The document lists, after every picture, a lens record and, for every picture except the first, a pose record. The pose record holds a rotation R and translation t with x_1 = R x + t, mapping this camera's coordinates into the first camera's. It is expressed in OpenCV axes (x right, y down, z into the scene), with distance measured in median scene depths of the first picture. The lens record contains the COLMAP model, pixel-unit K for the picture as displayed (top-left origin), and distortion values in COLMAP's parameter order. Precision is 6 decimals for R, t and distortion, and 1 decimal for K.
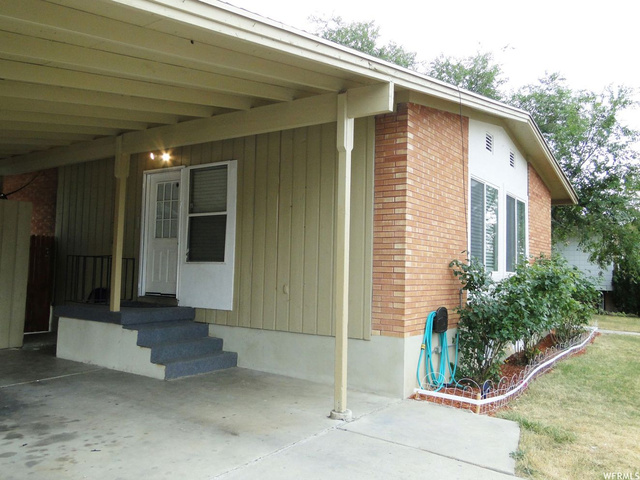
lens RADIAL K [[528.2, 0, 318.4], [0, 528.2, 241.1], [0, 0, 1]] dist [0.008526, -0.015074]
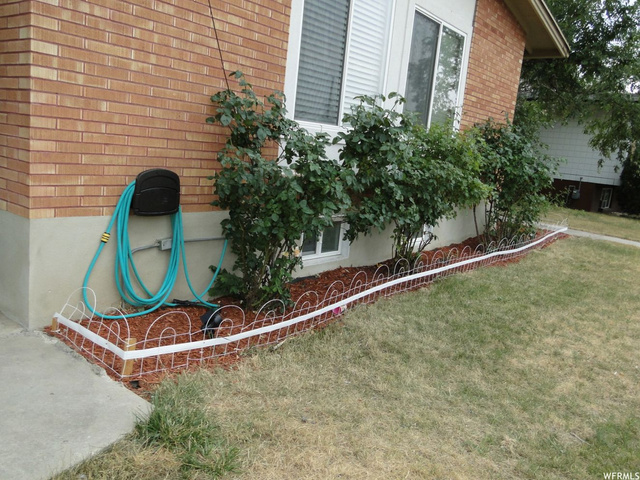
lens RADIAL K [[528.2, 0, 321.8], [0, 528.2, 239.4], [0, 0, 1]] dist [0.008526, -0.015074]
pose [[0.995500, 0.084916, -0.042056, 0.233995], [-0.072999, 0.970205, 0.231026, 0.031072], [0.060421, -0.226916, 0.972038, 0.254252]]
